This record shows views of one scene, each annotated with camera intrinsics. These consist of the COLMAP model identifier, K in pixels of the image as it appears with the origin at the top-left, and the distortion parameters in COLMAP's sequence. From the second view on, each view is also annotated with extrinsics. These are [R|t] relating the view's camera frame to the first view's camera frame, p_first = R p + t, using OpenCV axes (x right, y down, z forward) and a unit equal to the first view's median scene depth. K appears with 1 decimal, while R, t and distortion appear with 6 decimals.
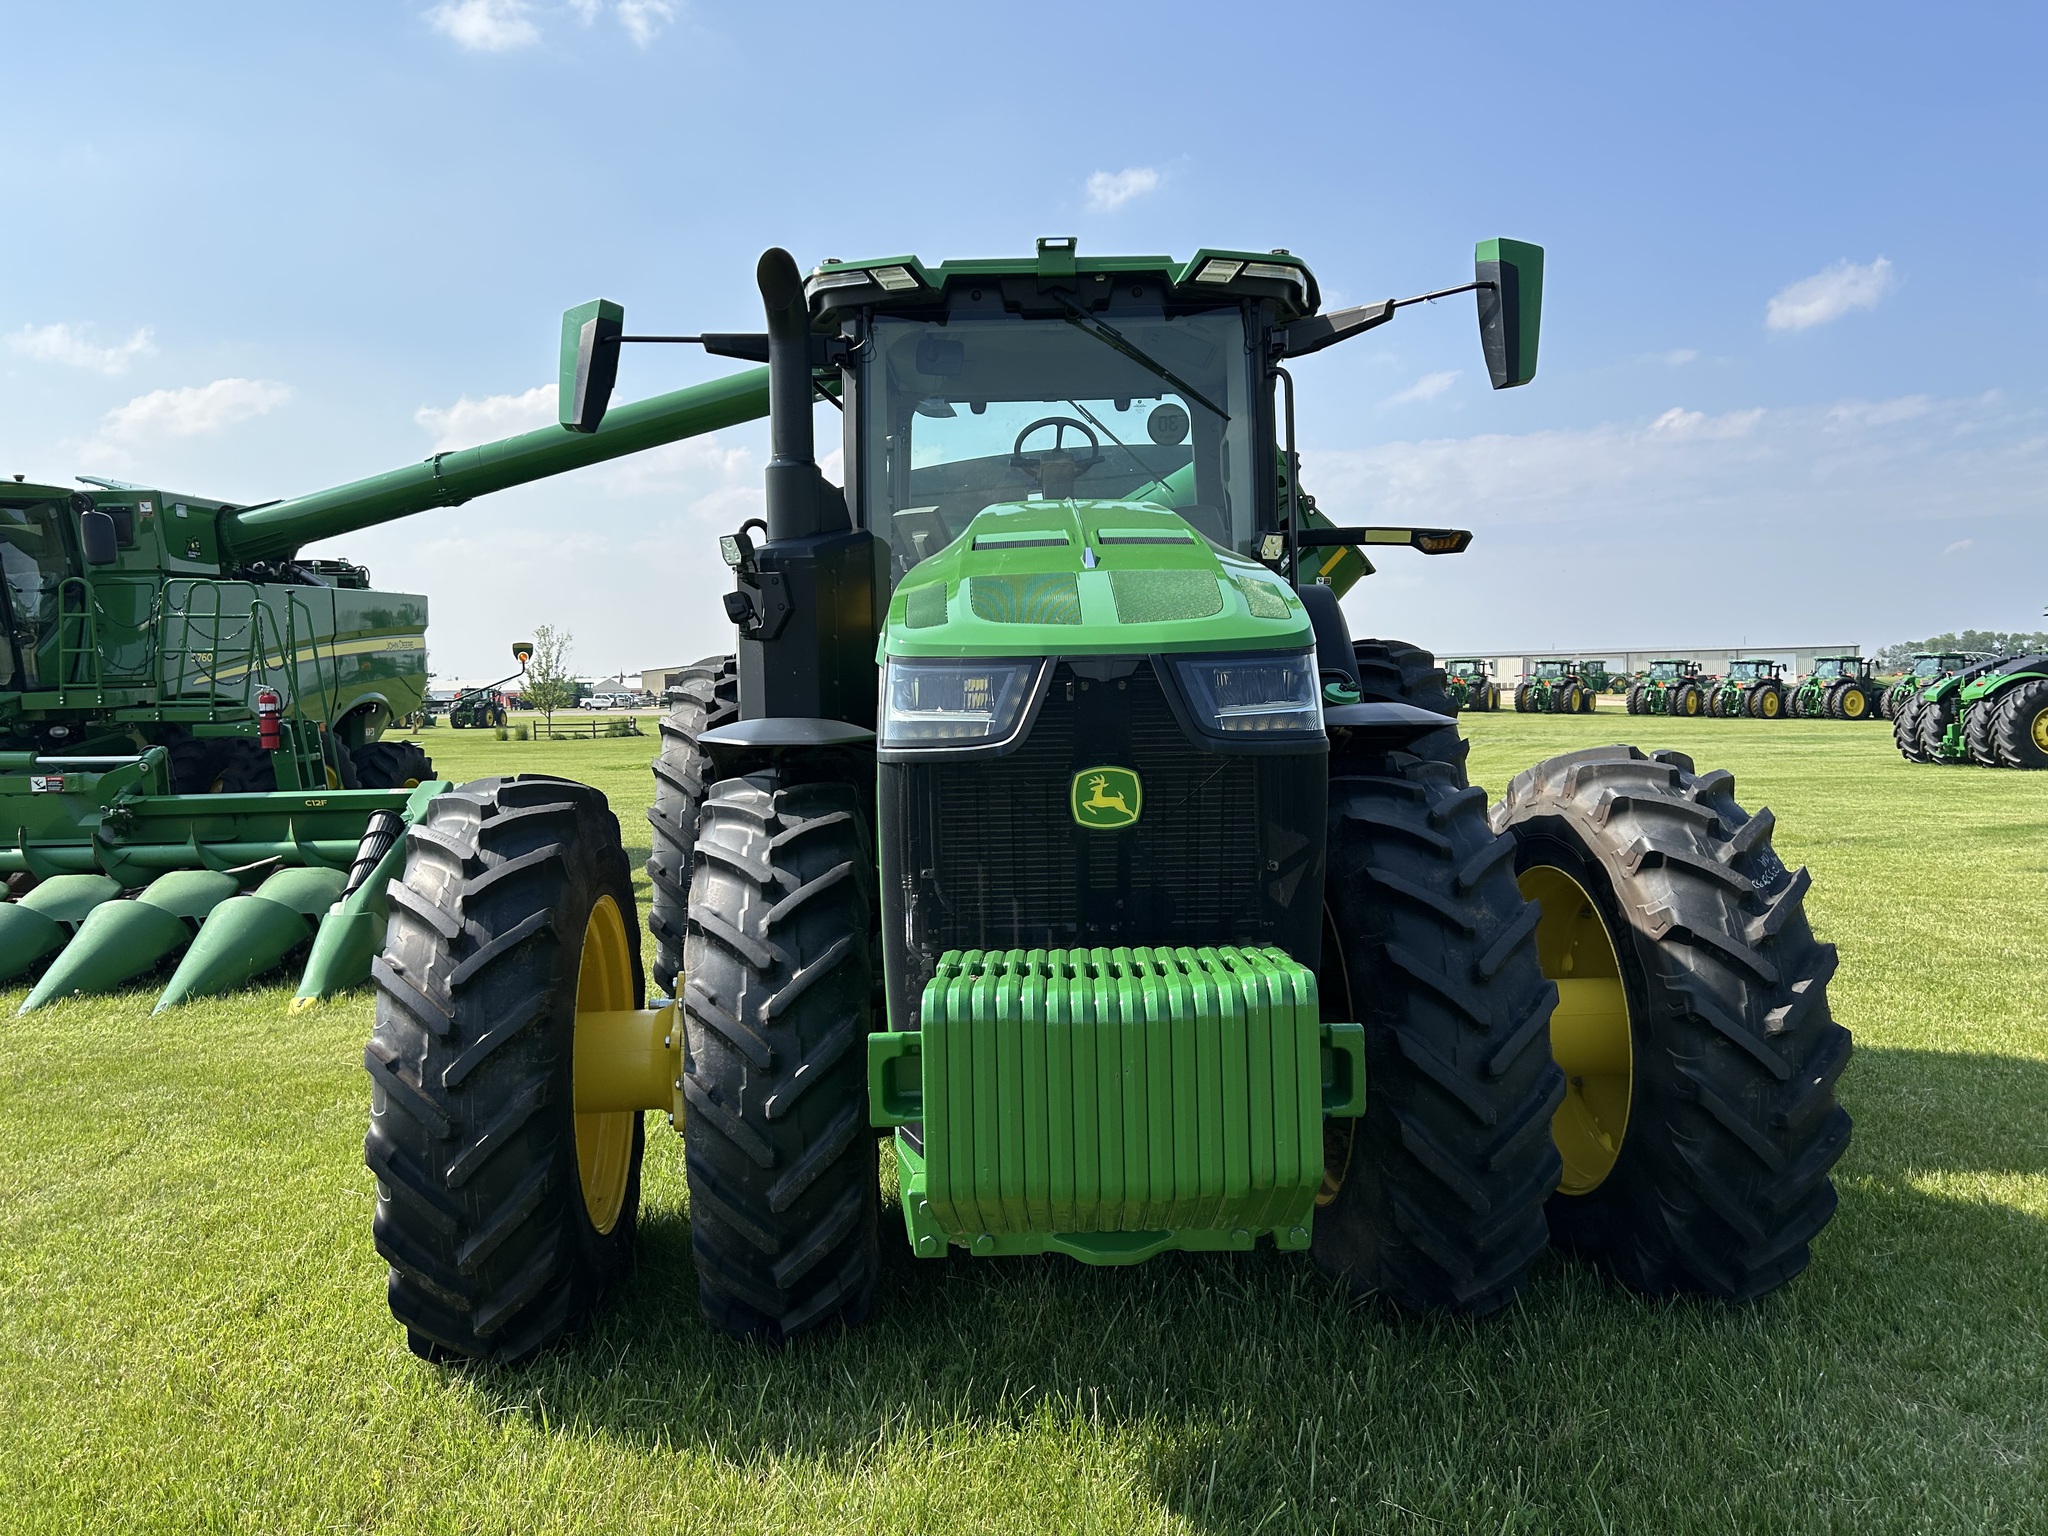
lens RADIAL K [[1538.9, 0, 1028.6], [0, 1538.9, 768.3], [0, 0, 1]] dist [0.054949, -0.064422]
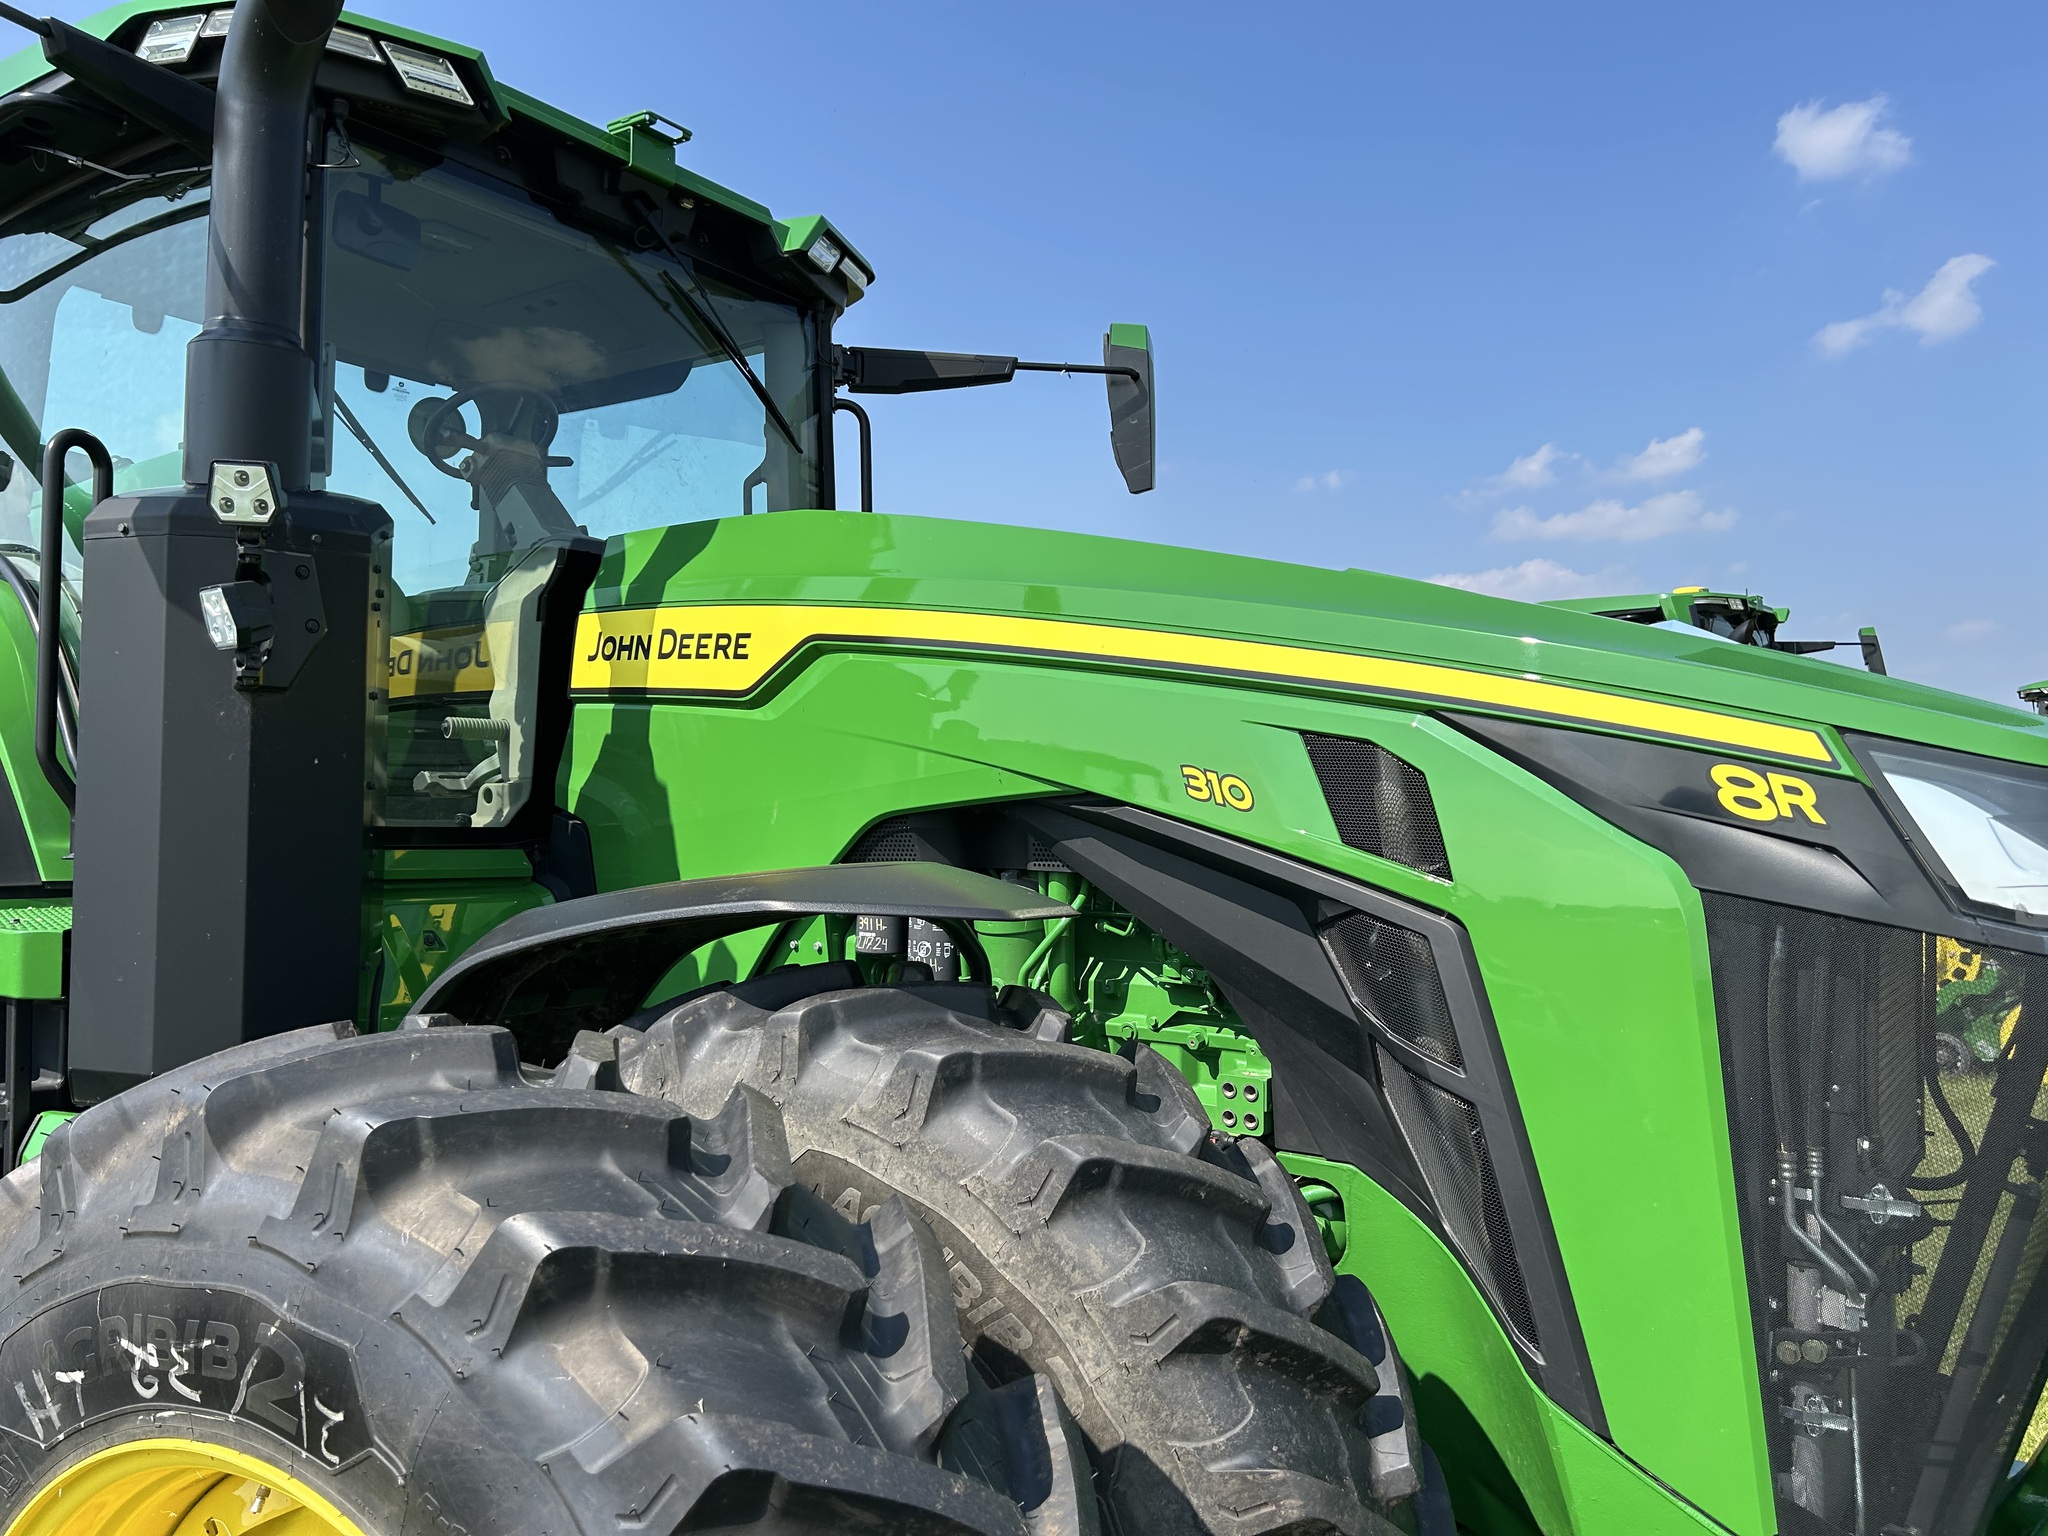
lens RADIAL K [[1538.9, 0, 1054.4], [0, 1538.9, 768.0], [0, 0, 1]] dist [0.054949, -0.064422]
pose [[0.550572, 0.050987, 0.833229, -0.423825], [0.019676, 0.997063, -0.074013, -0.017285], [-0.834555, 0.057145, 0.547952, 0.513367]]
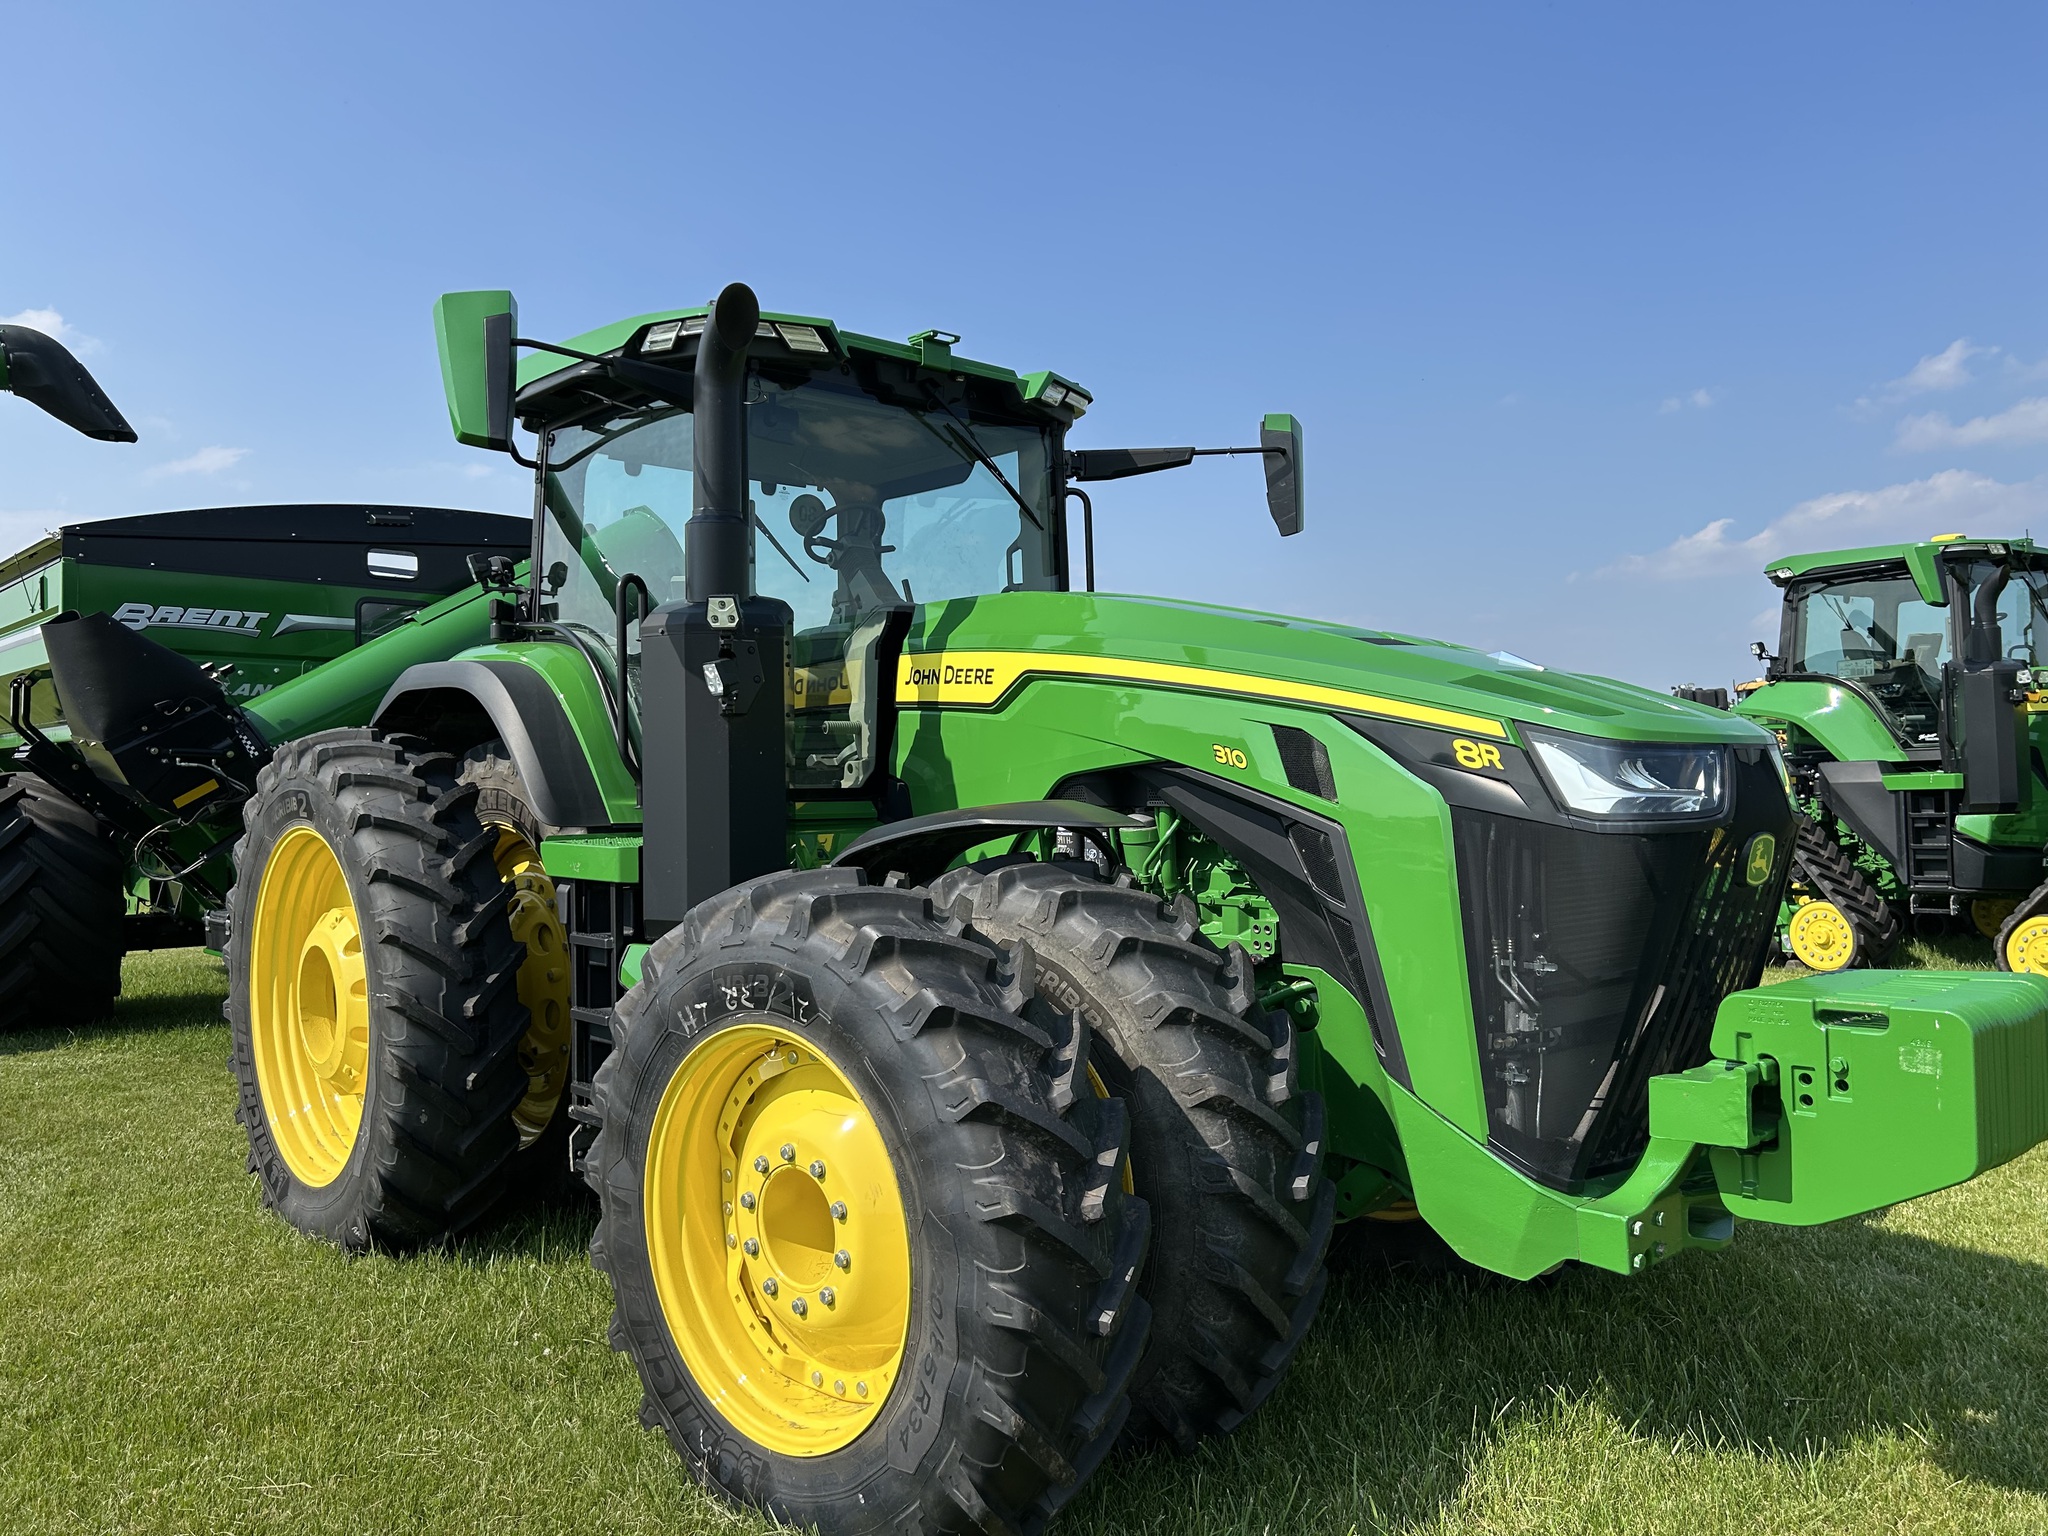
lens RADIAL K [[1538.9, 0, 1029.9], [0, 1538.9, 774.4], [0, 0, 1]] dist [0.054949, -0.064422]
pose [[0.728994, 0.010873, 0.684434, -0.632094], [0.031579, 0.998275, -0.049494, 0.000495], [-0.683791, 0.057695, 0.727393, 0.233648]]
